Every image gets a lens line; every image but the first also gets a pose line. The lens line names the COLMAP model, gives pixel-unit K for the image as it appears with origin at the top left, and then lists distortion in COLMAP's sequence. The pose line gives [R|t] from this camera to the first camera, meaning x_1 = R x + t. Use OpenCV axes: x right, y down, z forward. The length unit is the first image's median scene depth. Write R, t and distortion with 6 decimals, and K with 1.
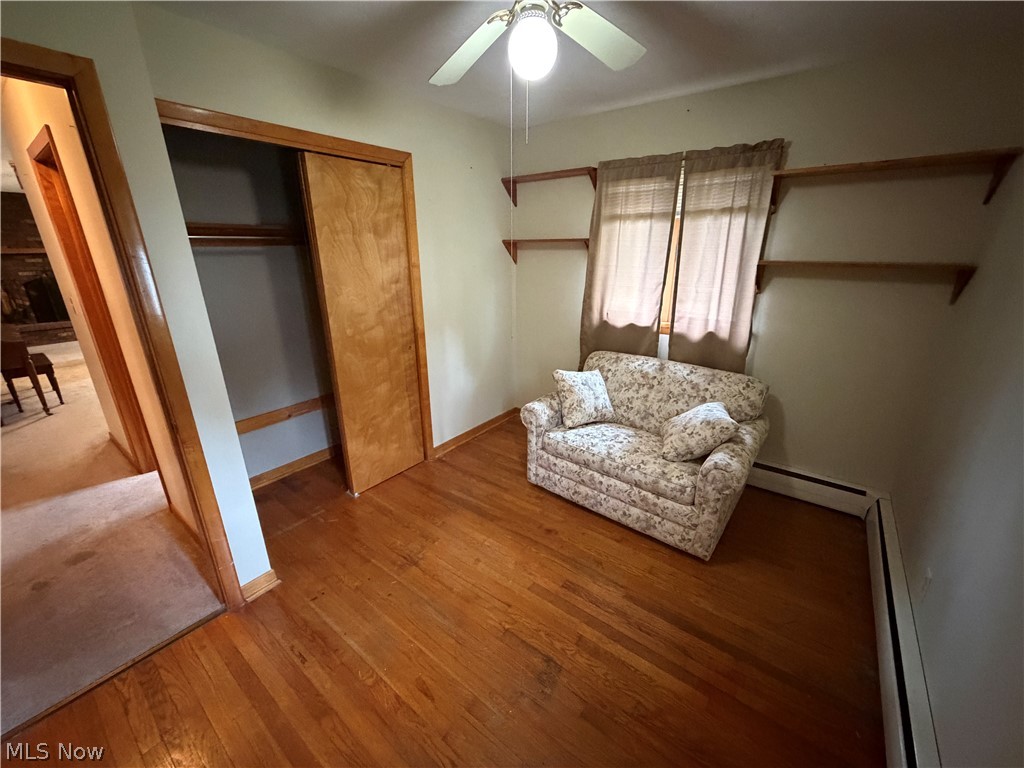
lens RADIAL K [[406.4, 0, 508.7], [0, 406.4, 384.2], [0, 0, 1]] dist [-0.002250, -0.000140]
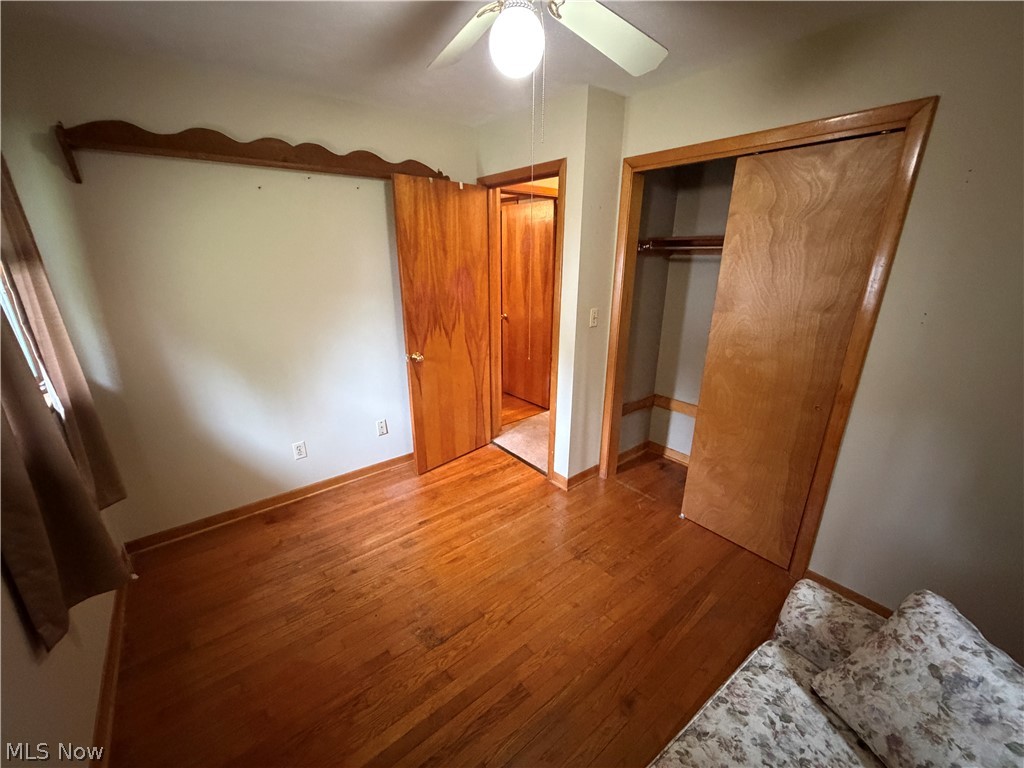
lens RADIAL K [[406.4, 0, 508.4], [0, 406.4, 382.8], [0, 0, 1]] dist [-0.002250, -0.000140]
pose [[-0.232895, 0.307472, -0.922616, 0.659298], [-0.313020, 0.874517, 0.370458, -0.294747], [0.920749, 0.375075, -0.107425, 0.800038]]
